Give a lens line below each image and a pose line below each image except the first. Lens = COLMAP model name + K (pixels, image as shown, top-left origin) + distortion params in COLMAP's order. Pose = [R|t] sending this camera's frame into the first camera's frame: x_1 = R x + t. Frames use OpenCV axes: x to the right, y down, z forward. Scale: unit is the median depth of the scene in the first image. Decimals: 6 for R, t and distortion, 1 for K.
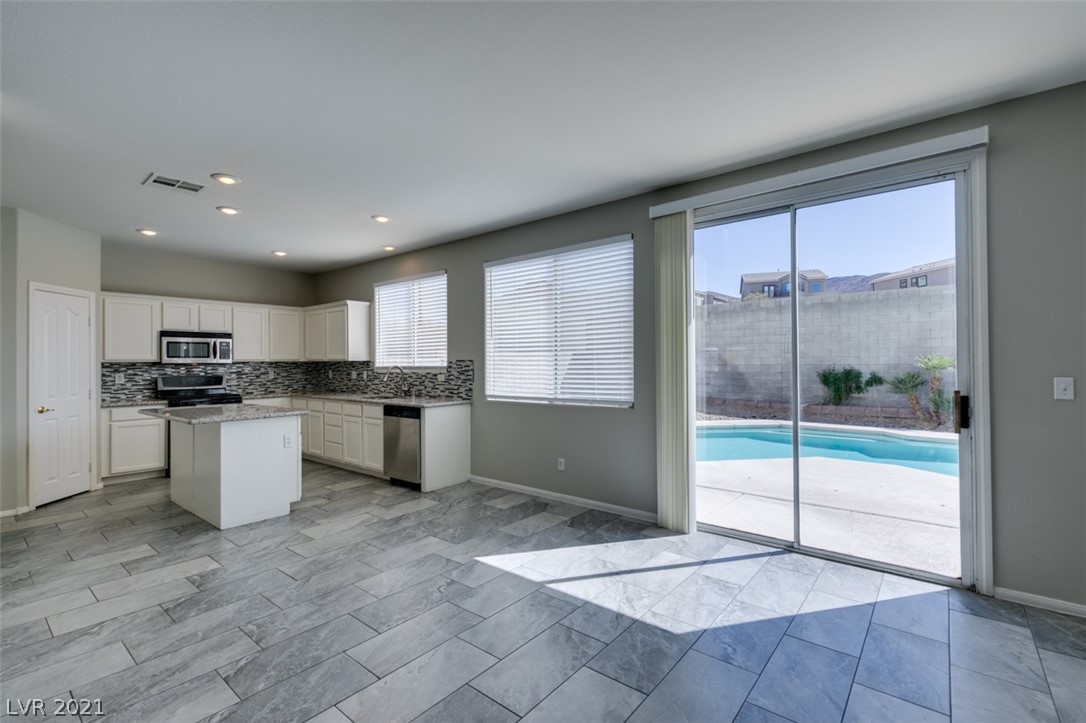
lens RADIAL K [[488.3, 0, 542.4], [0, 488.3, 359.7], [0, 0, 1]] dist [0.007269, -0.002439]
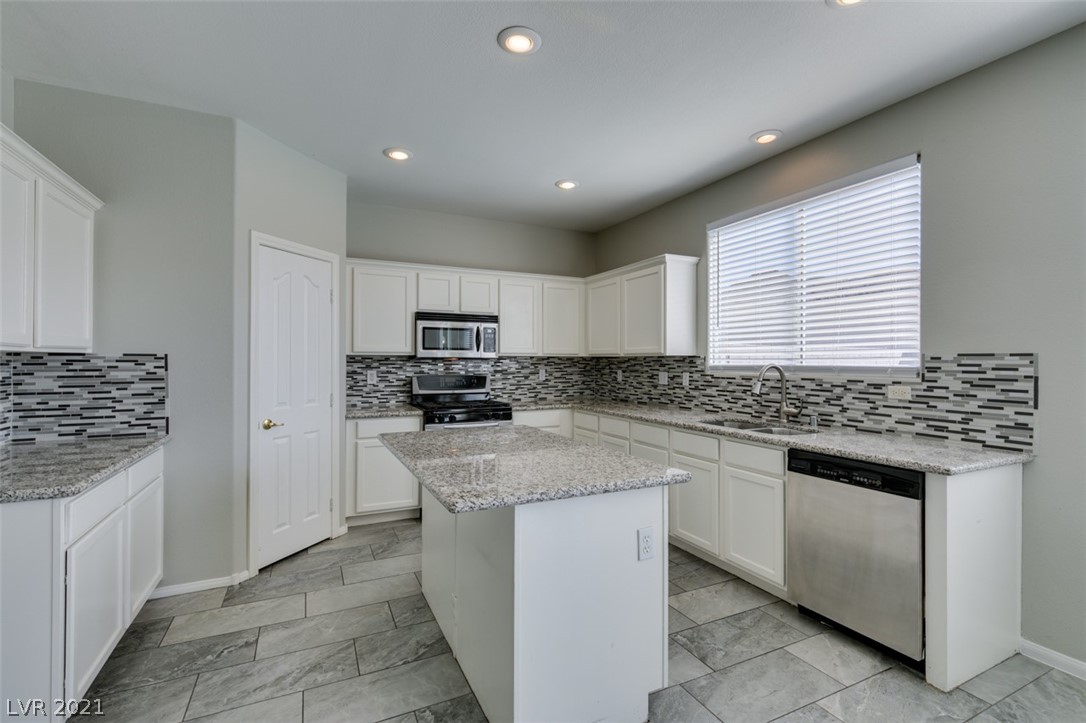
lens RADIAL K [[488.3, 0, 543.3], [0, 488.3, 363.5], [0, 0, 1]] dist [0.007269, -0.002439]
pose [[0.908727, 0.011652, -0.417229, -0.322550], [-0.006921, 0.999893, 0.012850, 0.006258], [0.417335, -0.008789, 0.908710, 0.444755]]
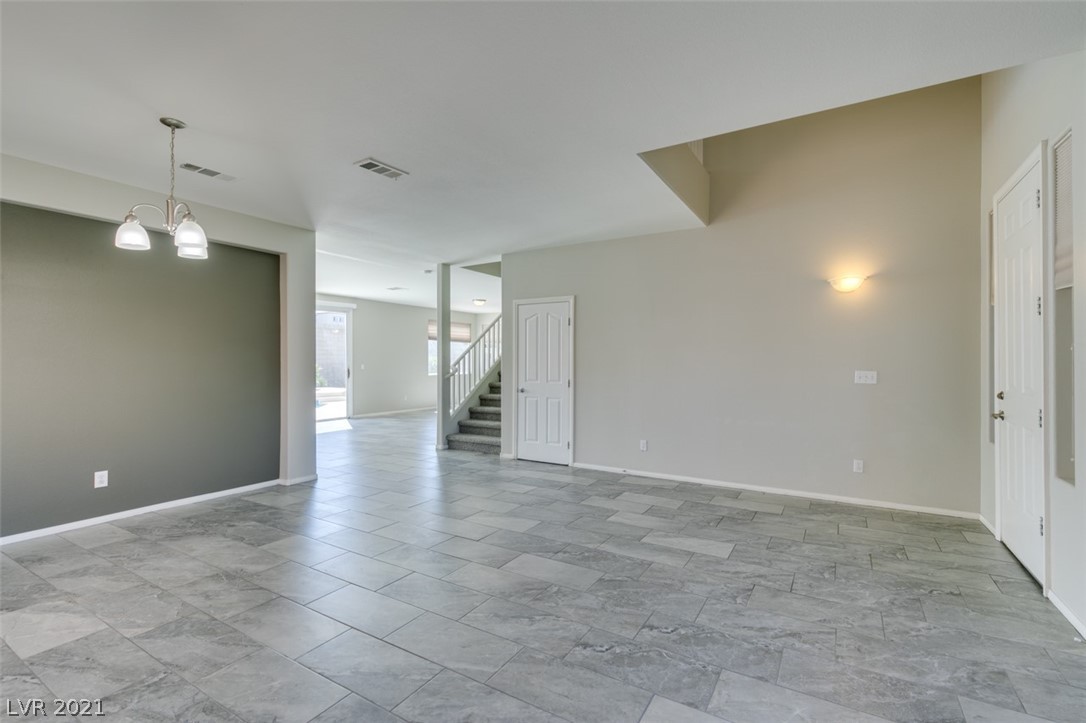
lens RADIAL K [[488.3, 0, 538.9], [0, 488.3, 360.1], [0, 0, 1]] dist [0.007269, -0.002439]
pose [[-0.131609, 0.011431, 0.991236, -1.564822], [-0.003824, 0.999920, -0.012039, 0.019631], [-0.991294, -0.005375, -0.131554, 0.004618]]
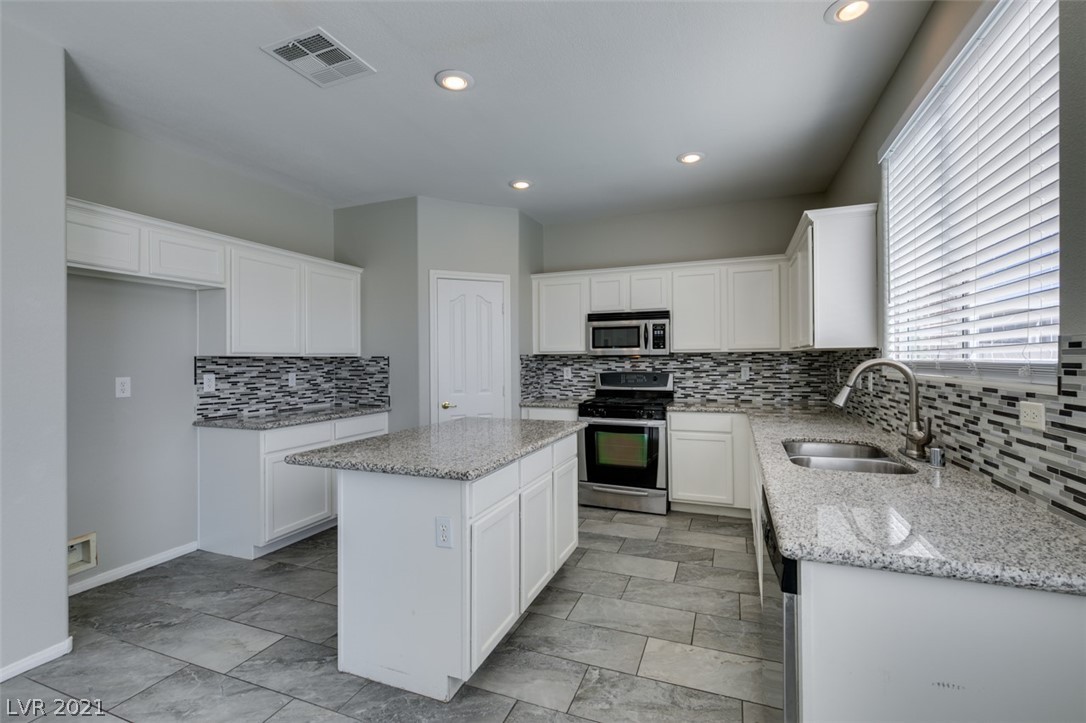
lens RADIAL K [[488.3, 0, 541.9], [0, 488.3, 362.3], [0, 0, 1]] dist [0.007269, -0.002439]
pose [[0.308547, 0.009823, -0.951158, -0.060130], [0.011394, 0.999837, 0.014022, 0.006713], [0.951141, -0.015164, 0.308385, 0.717271]]
